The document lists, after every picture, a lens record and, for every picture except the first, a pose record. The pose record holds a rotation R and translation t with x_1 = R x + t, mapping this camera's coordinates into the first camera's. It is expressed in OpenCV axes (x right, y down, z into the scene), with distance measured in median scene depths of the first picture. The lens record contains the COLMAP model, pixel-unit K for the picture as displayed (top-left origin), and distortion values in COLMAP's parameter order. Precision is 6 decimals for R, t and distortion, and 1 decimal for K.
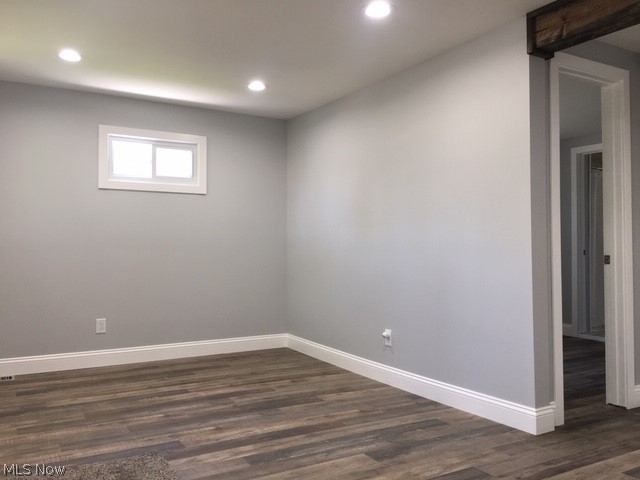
lens RADIAL K [[552.5, 0, 320.2], [0, 552.5, 238.5], [0, 0, 1]] dist [0.074838, -0.098883]
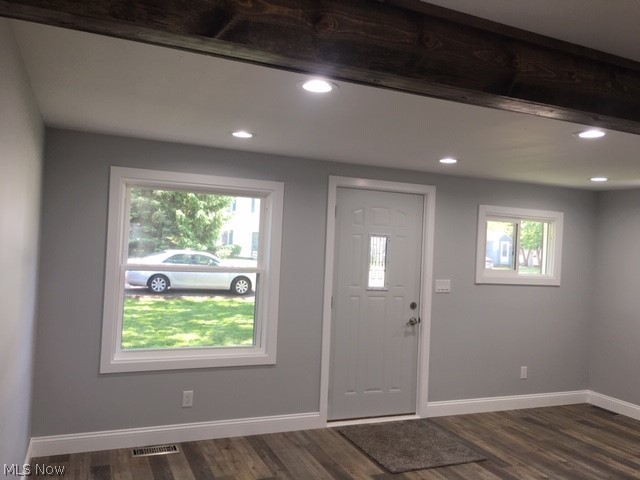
lens RADIAL K [[552.5, 0, 319.3], [0, 552.5, 239.7], [0, 0, 1]] dist [0.074838, -0.098883]
pose [[-0.148396, -0.025183, -0.988607, 1.142670], [-0.041095, 0.998969, -0.019278, -0.144489], [0.988074, 0.037766, -0.149277, 0.674397]]
